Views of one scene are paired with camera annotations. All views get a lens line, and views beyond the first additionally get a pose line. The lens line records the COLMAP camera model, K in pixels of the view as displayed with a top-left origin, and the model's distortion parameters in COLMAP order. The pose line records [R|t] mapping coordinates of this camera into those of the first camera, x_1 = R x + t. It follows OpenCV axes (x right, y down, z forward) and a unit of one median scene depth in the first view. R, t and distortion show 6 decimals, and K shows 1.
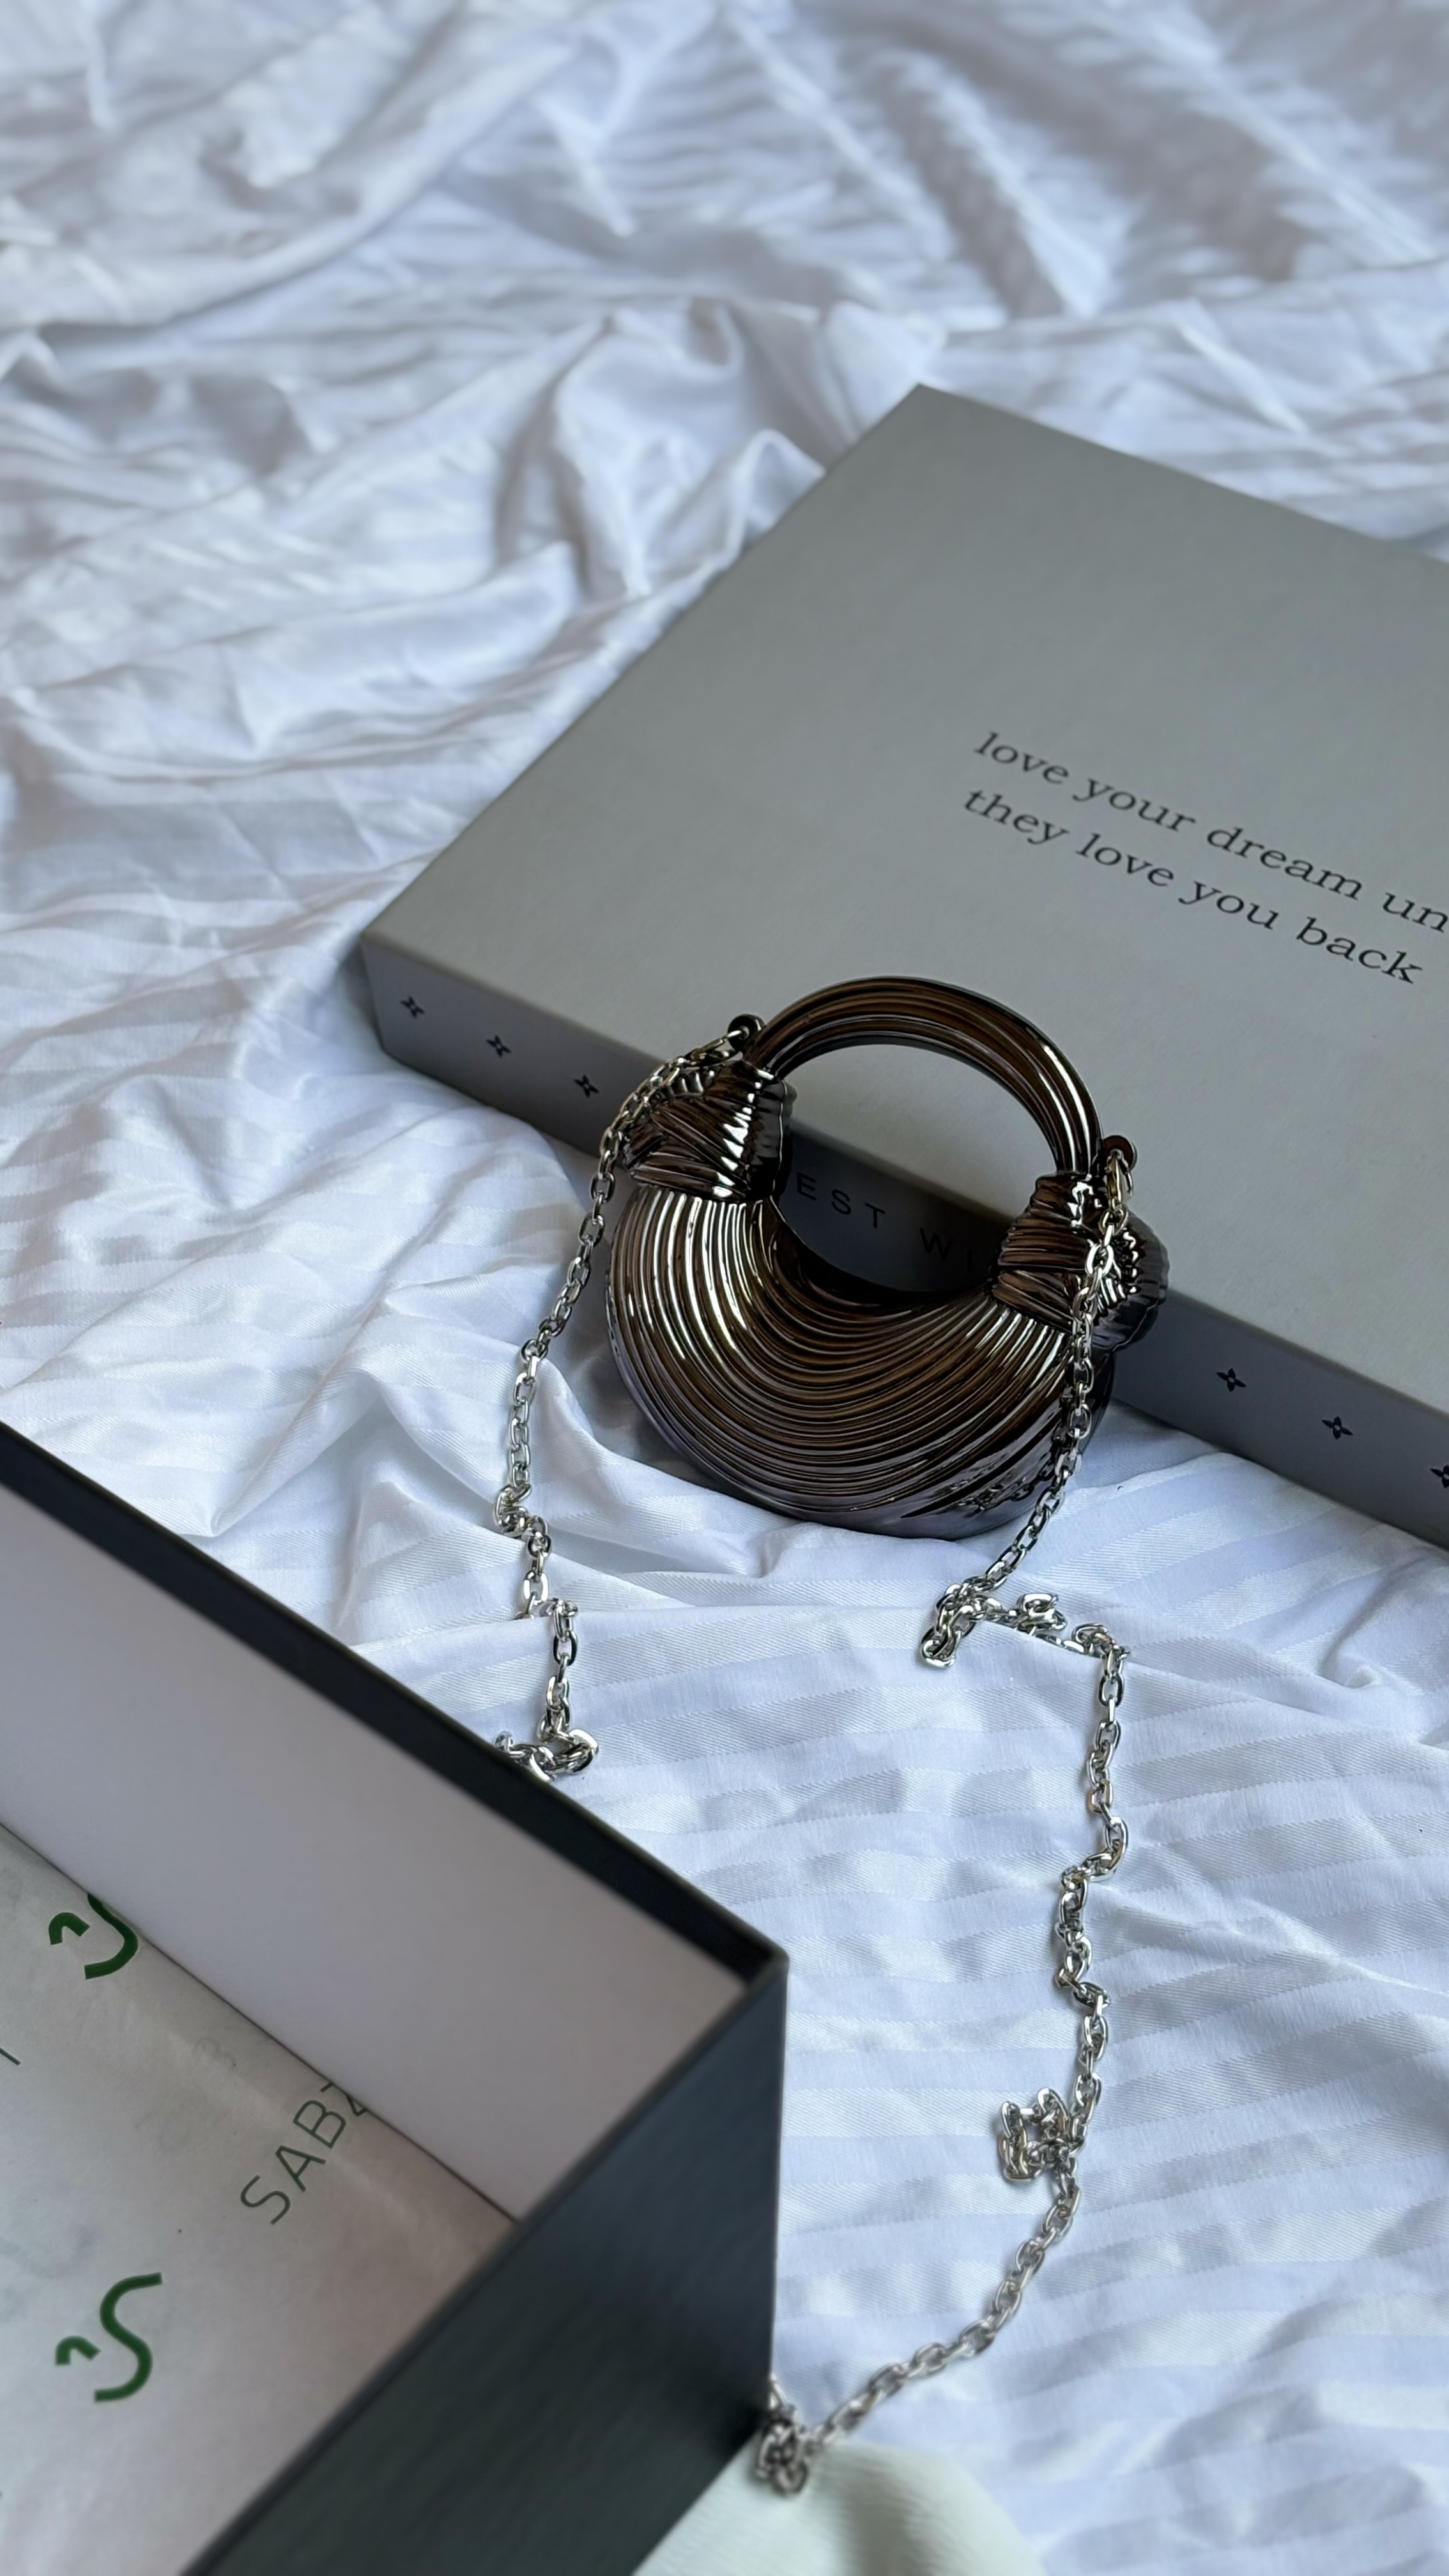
lens RADIAL K [[4095.3, 0, 830.3], [0, 4095.3, 1290.2], [0, 0, 1]] dist [0.301030, -1.133950]
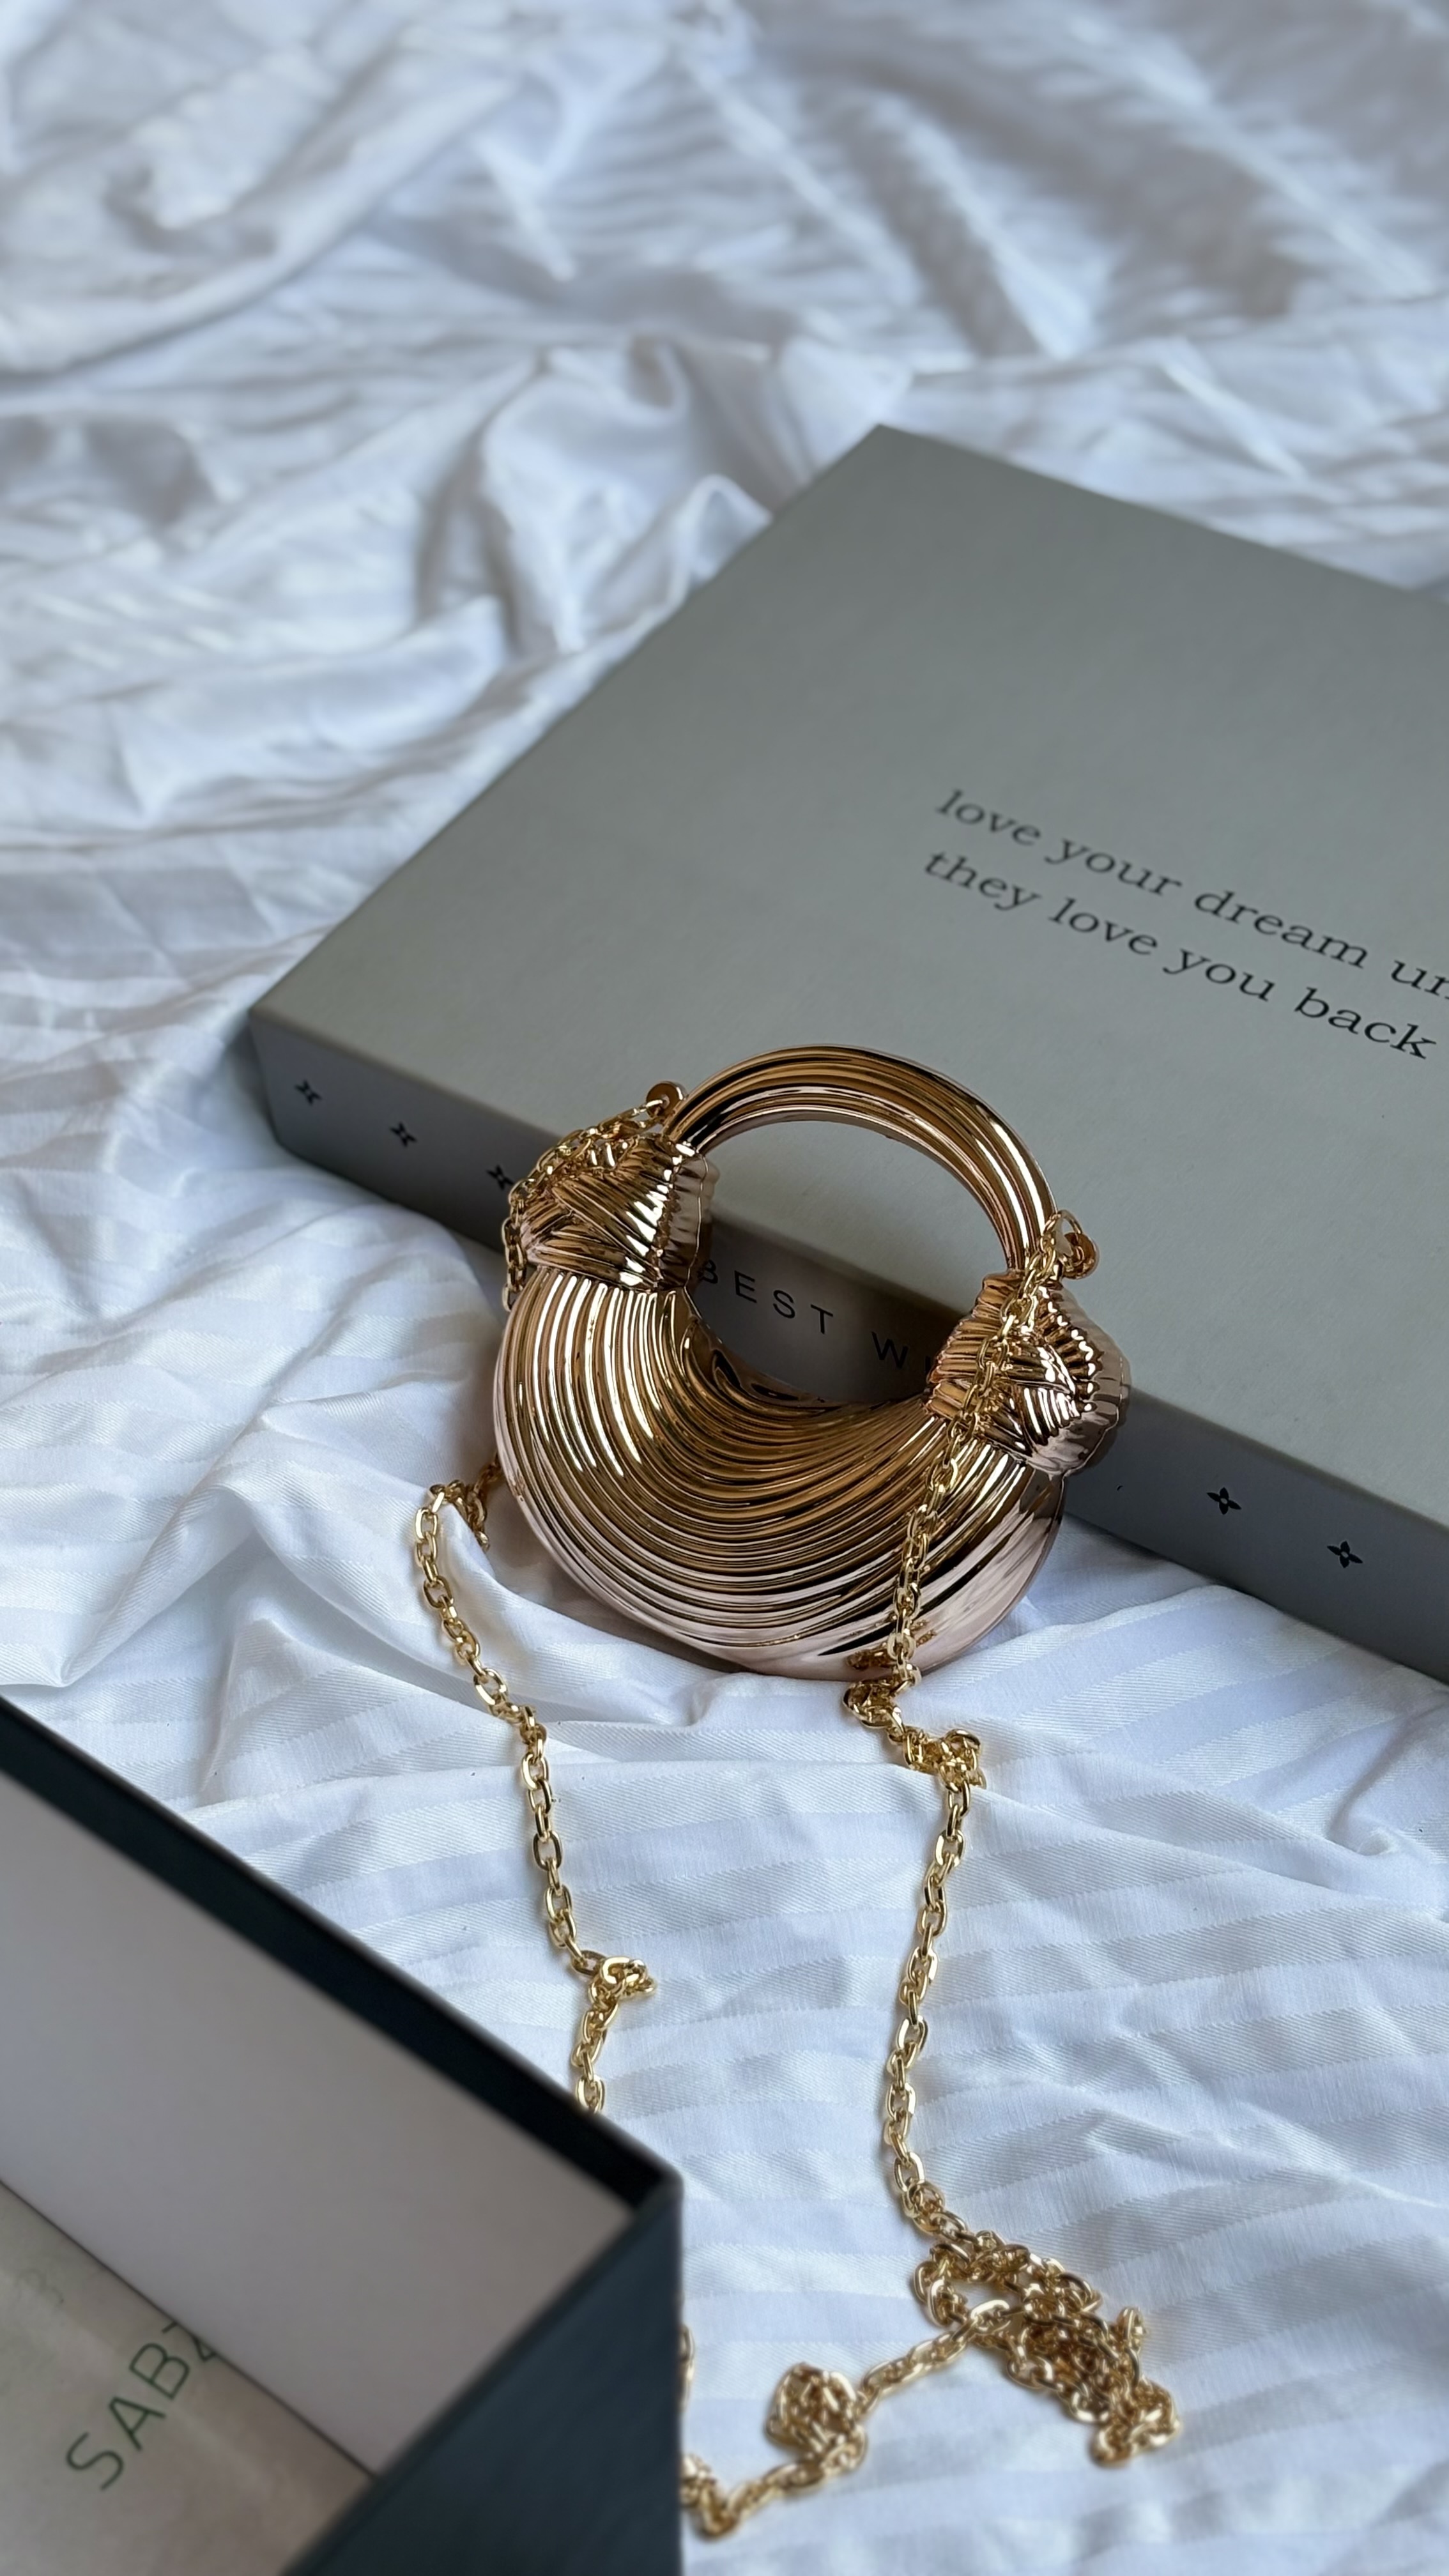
lens RADIAL K [[4095.3, 0, 830.3], [0, 4095.3, 1290.2], [0, 0, 1]] dist [0.301030, -1.133950]
pose [[0.999974, -0.004379, -0.005720, 0.016670], [0.004132, 0.999090, -0.042447, 0.012302], [0.005900, 0.042422, 0.999082, 0.105818]]
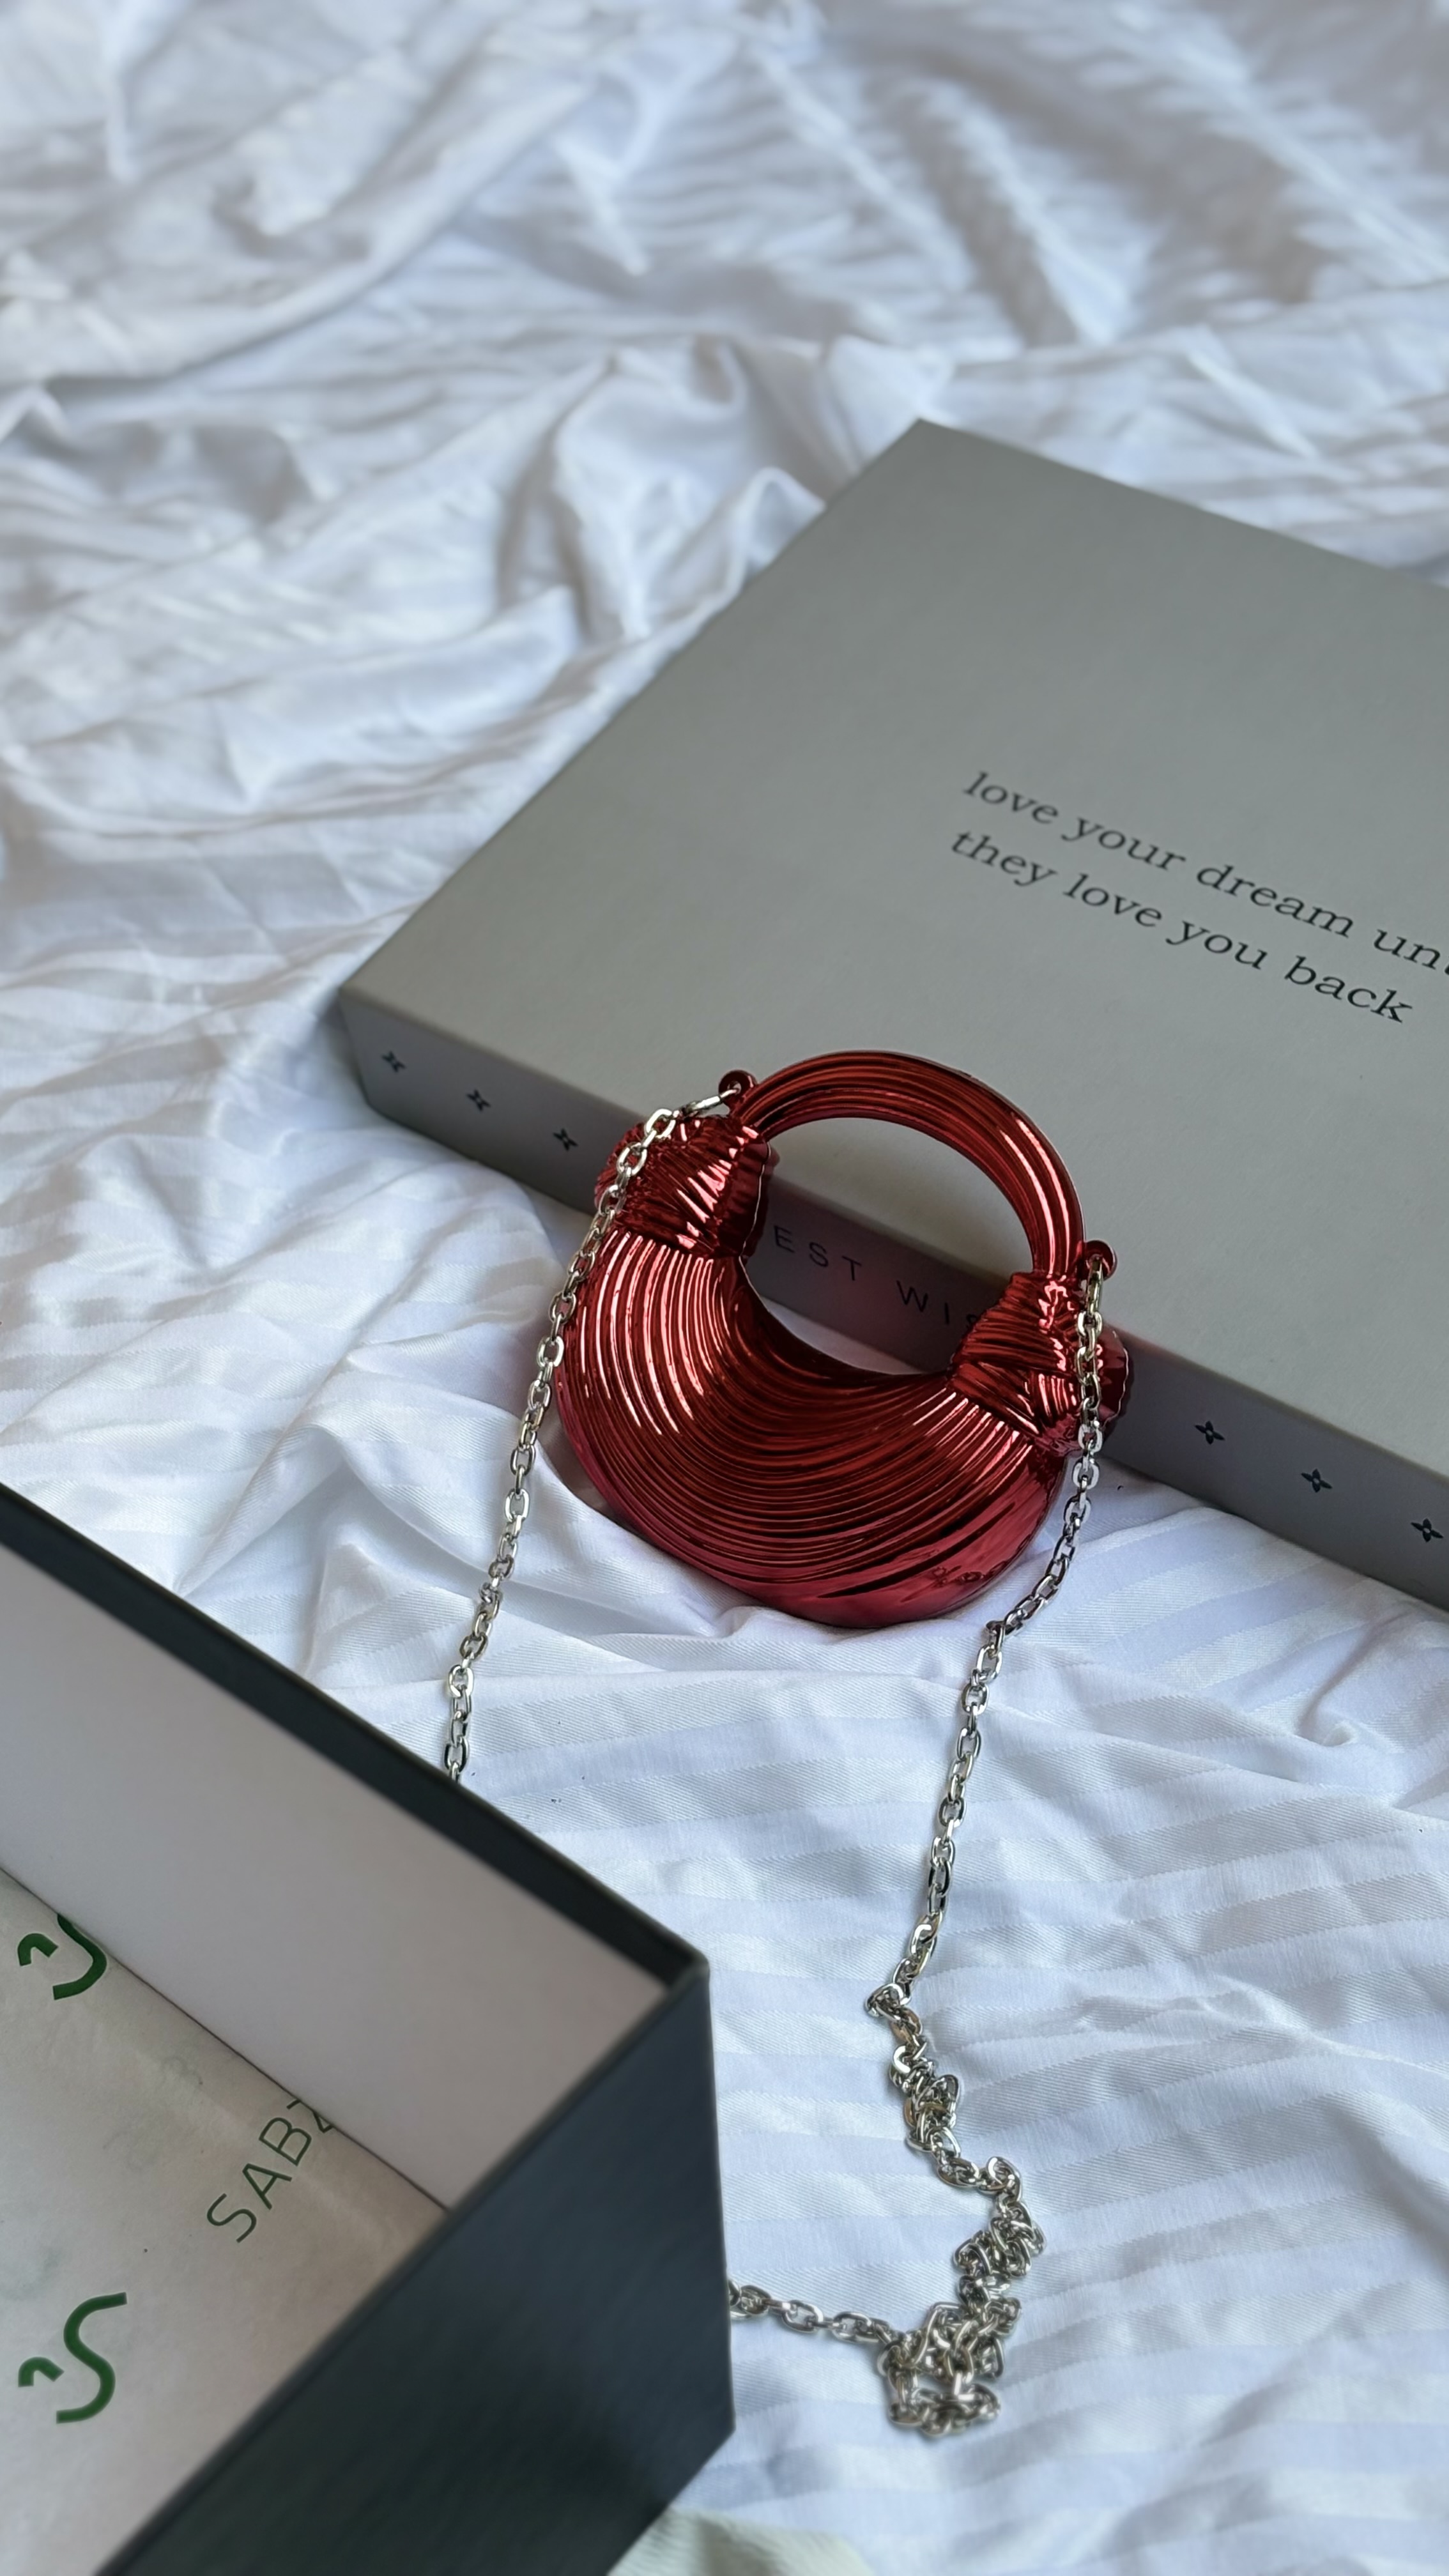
lens RADIAL K [[4095.3, 0, 830.3], [0, 4095.3, 1290.2], [0, 0, 1]] dist [0.301030, -1.133950]
pose [[0.998738, -0.012627, -0.048610, 0.050161], [0.012444, 0.999914, -0.004056, -0.008246], [0.048657, 0.003446, 0.998810, 0.016477]]
